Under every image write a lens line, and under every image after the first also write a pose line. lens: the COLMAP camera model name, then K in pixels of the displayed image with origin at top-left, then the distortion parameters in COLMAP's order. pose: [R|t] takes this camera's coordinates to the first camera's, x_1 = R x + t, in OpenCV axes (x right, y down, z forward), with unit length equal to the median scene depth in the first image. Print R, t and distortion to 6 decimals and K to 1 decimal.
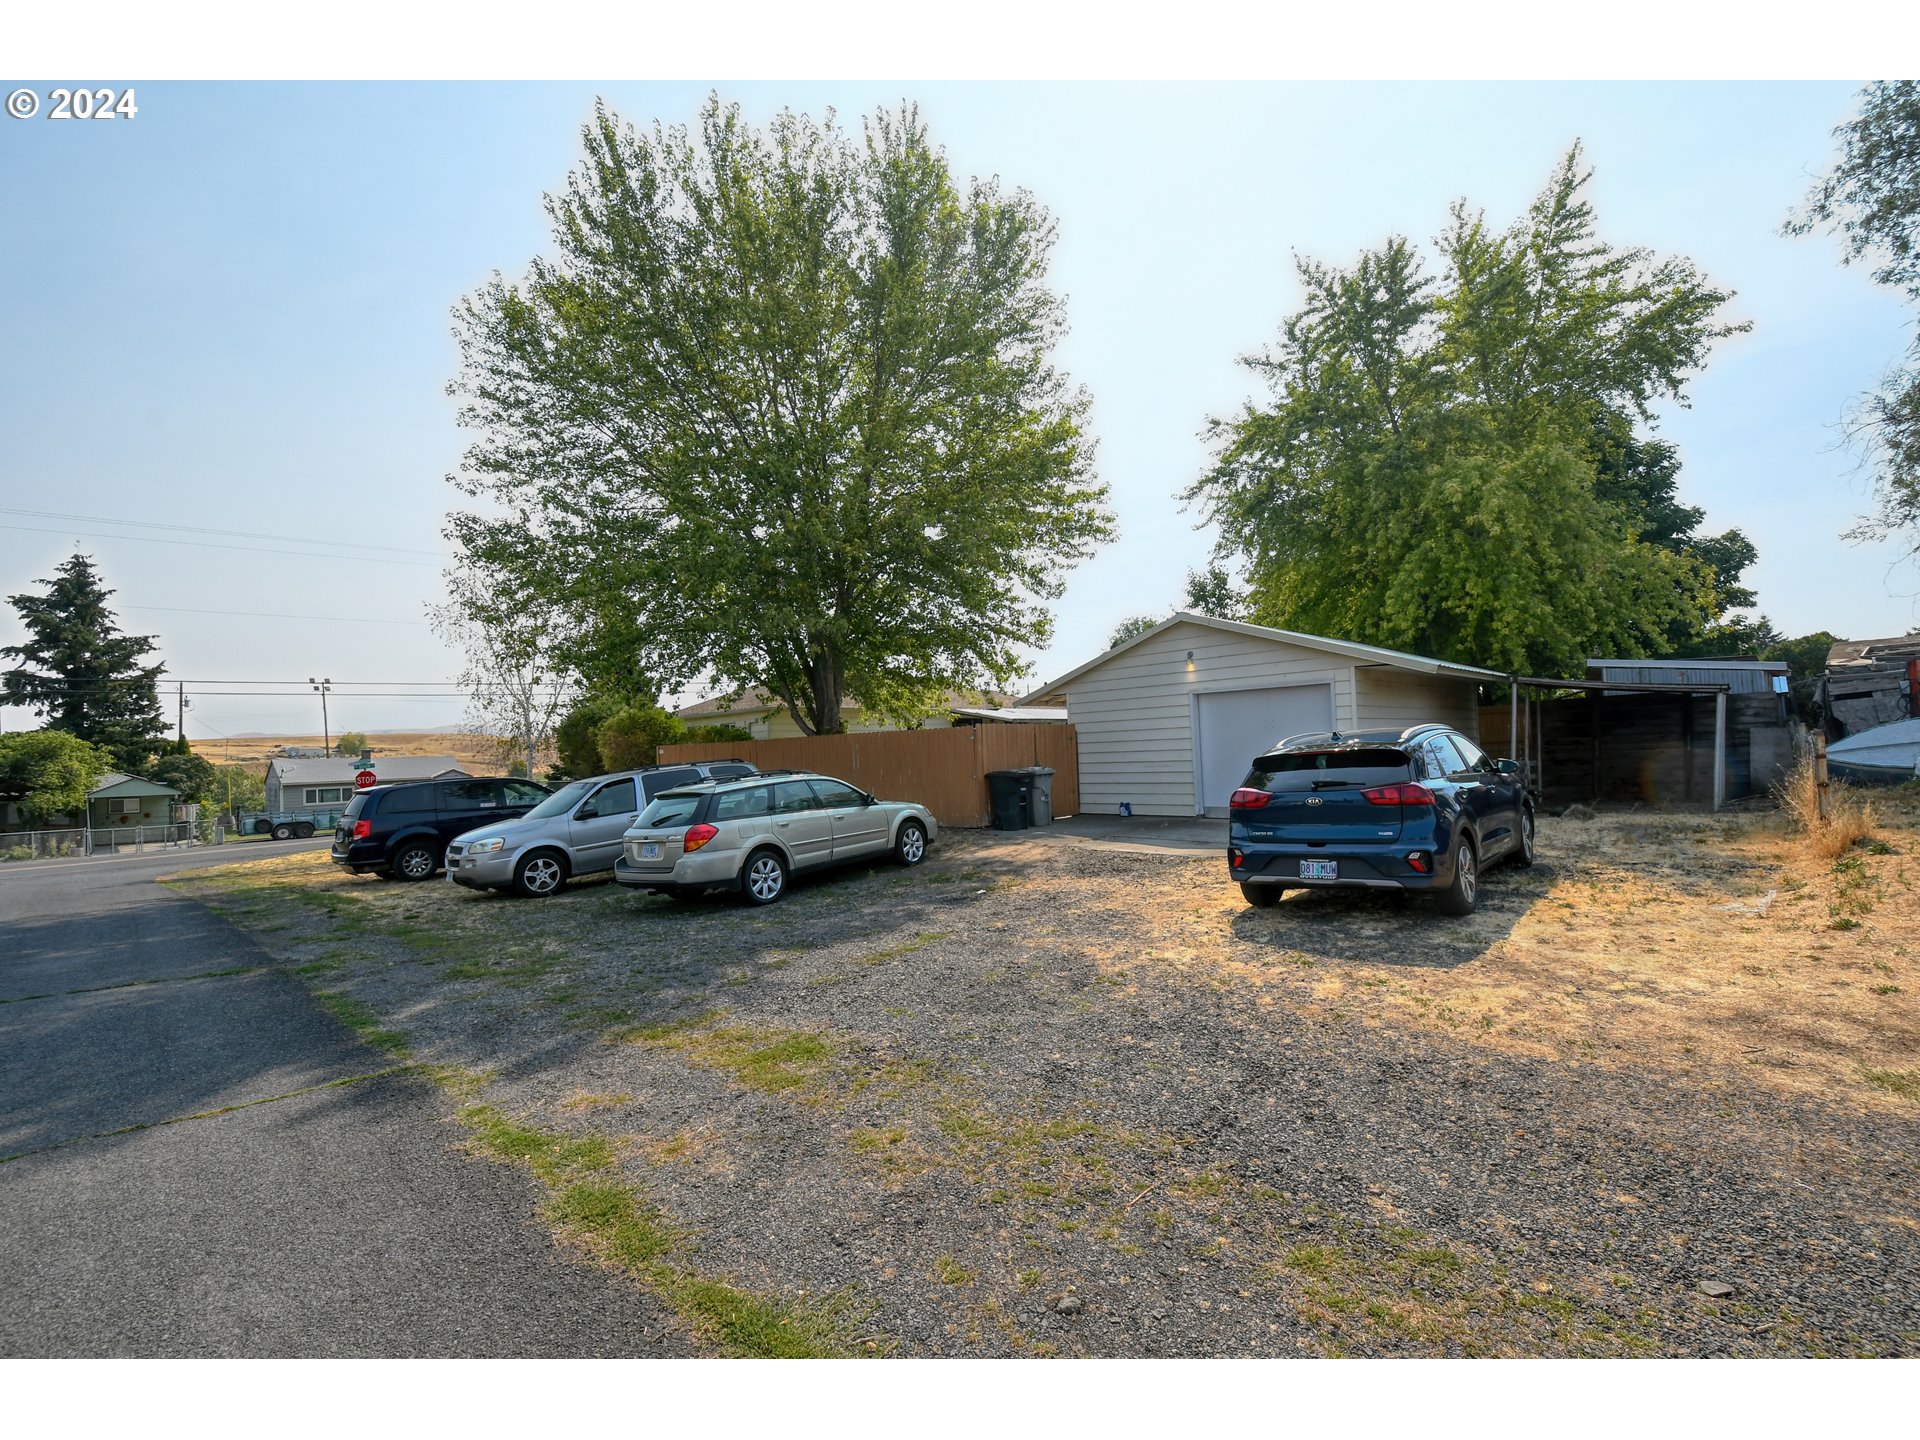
lens RADIAL K [[913.0, 0, 962.1], [0, 913.0, 724.0], [0, 0, 1]] dist [0.013593, -0.016200]
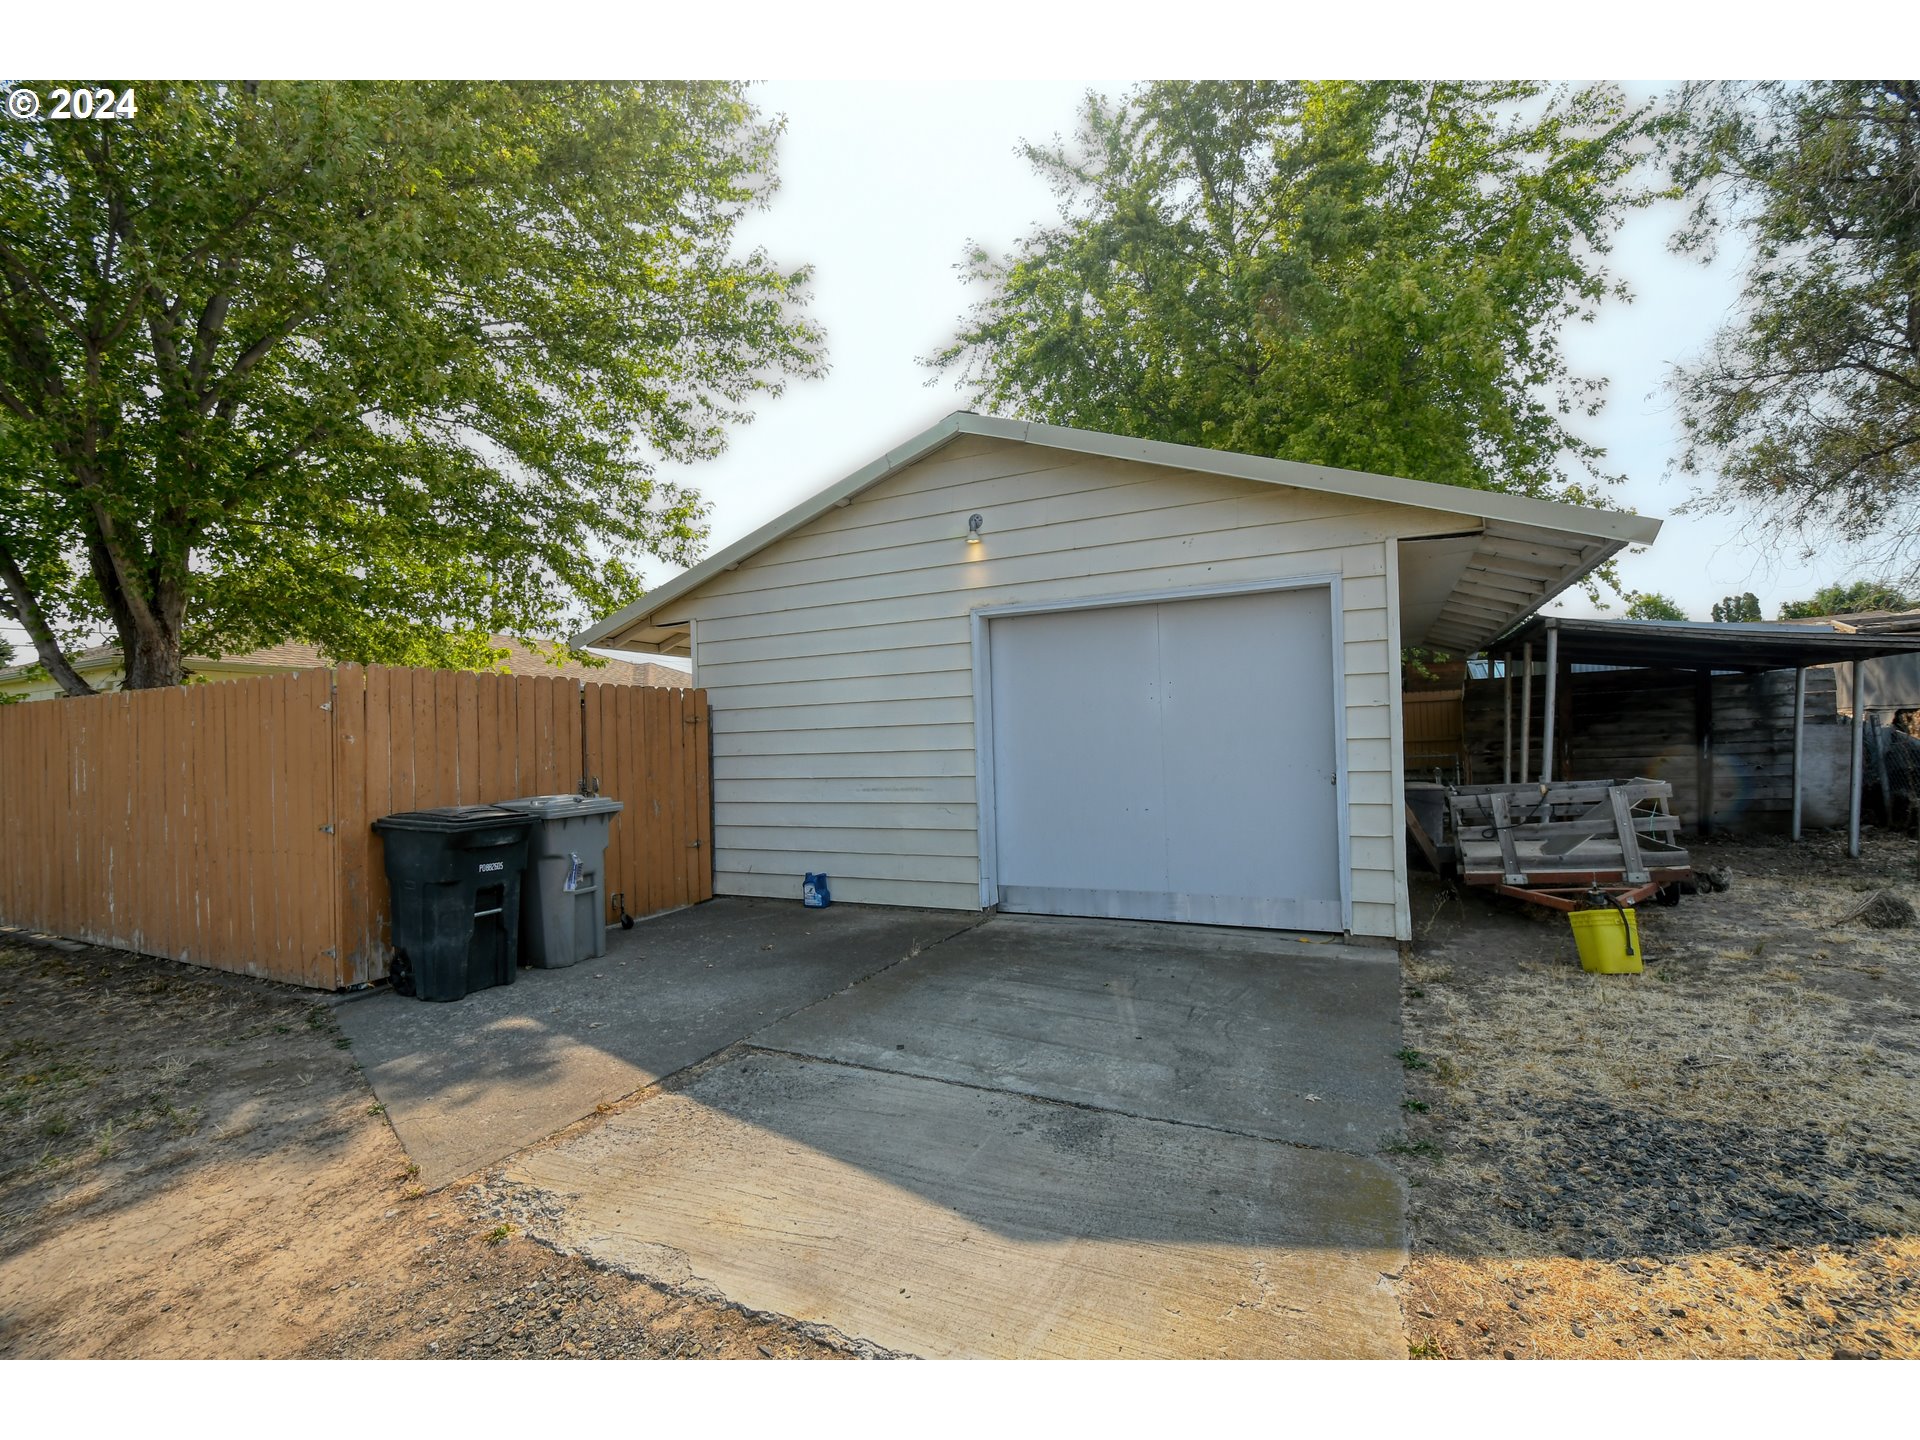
lens RADIAL K [[913.0, 0, 964.5], [0, 913.0, 727.4], [0, 0, 1]] dist [0.013593, -0.016200]
pose [[0.955239, 0.016768, 0.295361, 0.092290], [-0.017927, 0.999839, 0.001216, 0.012734], [-0.295293, -0.006457, 0.955385, 0.449537]]
